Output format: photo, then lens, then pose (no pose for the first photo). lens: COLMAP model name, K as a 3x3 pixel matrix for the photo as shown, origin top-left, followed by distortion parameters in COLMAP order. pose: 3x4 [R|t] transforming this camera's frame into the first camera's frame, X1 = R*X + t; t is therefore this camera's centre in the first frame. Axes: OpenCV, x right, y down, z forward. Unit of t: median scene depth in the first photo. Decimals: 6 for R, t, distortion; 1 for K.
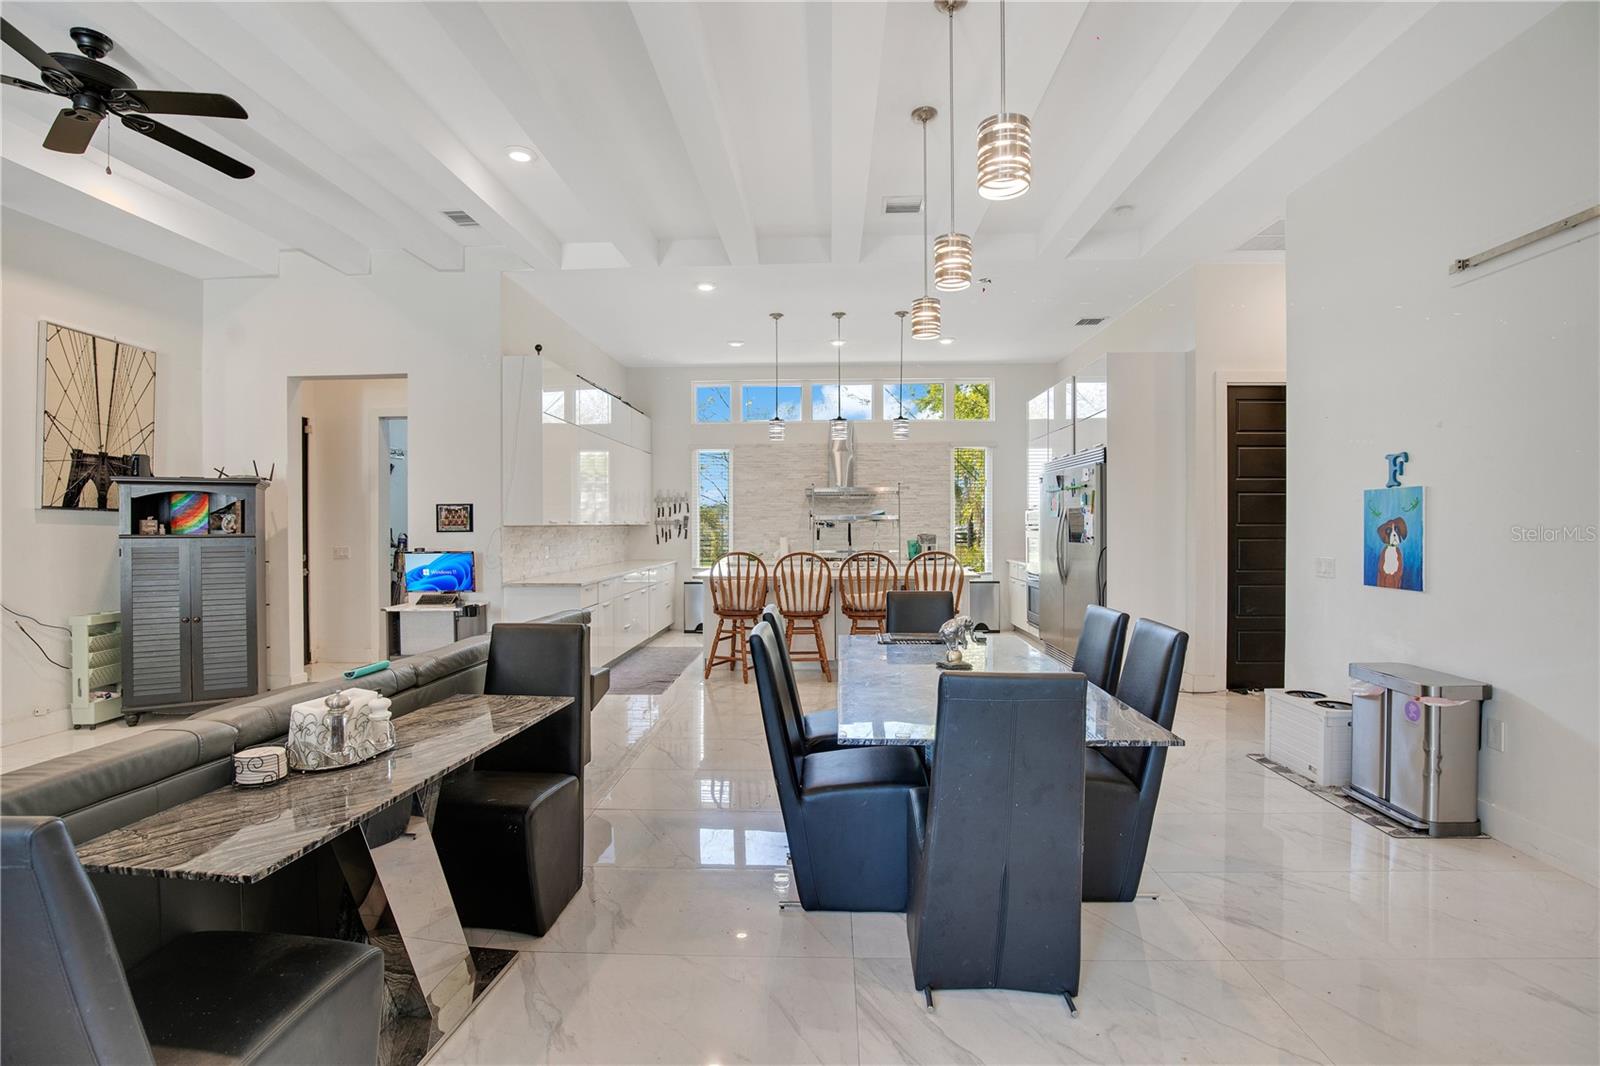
lens RADIAL K [[741.3, 0, 811.3], [0, 741.3, 529.6], [0, 0, 1]] dist [-0.025552, 0.000595]
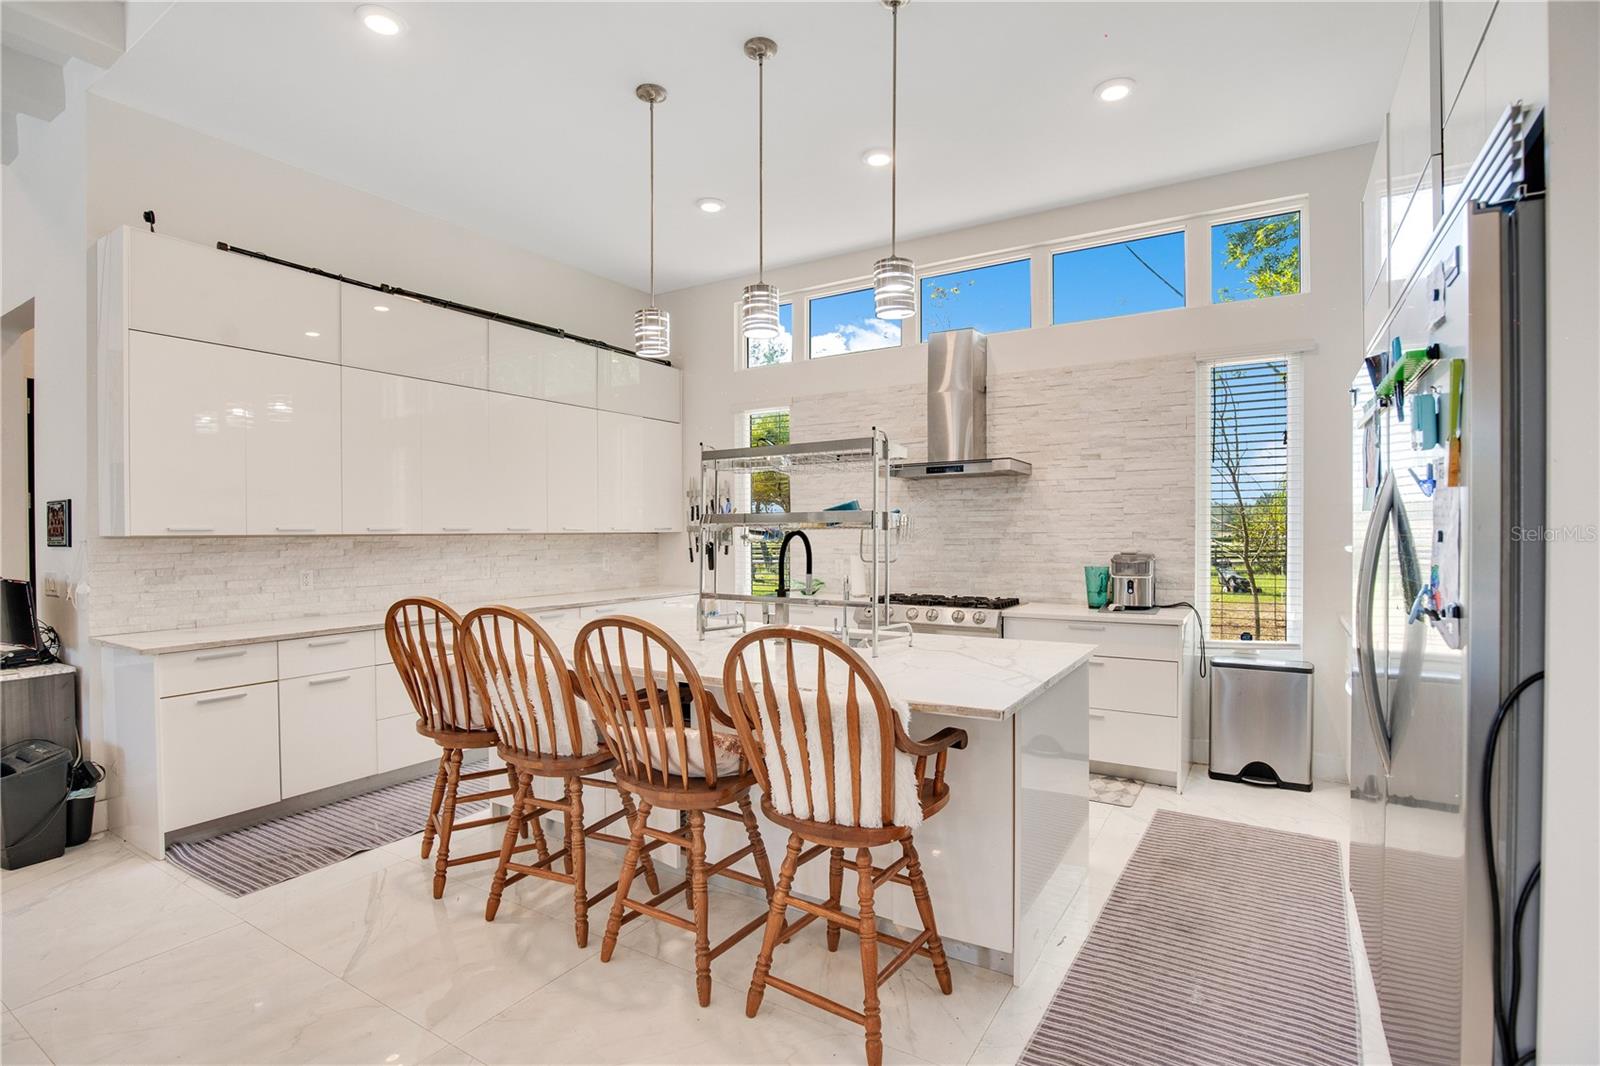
lens RADIAL K [[765.9, 0, 789.2], [0, 765.9, 534.6], [0, 0, 1]] dist [-0.028710, 0.000064]
pose [[0.863379, 0.003427, -0.504544, 0.350487], [-0.003444, 0.999994, 0.000899, -0.009030], [0.504544, 0.000961, 0.863385, 0.796638]]
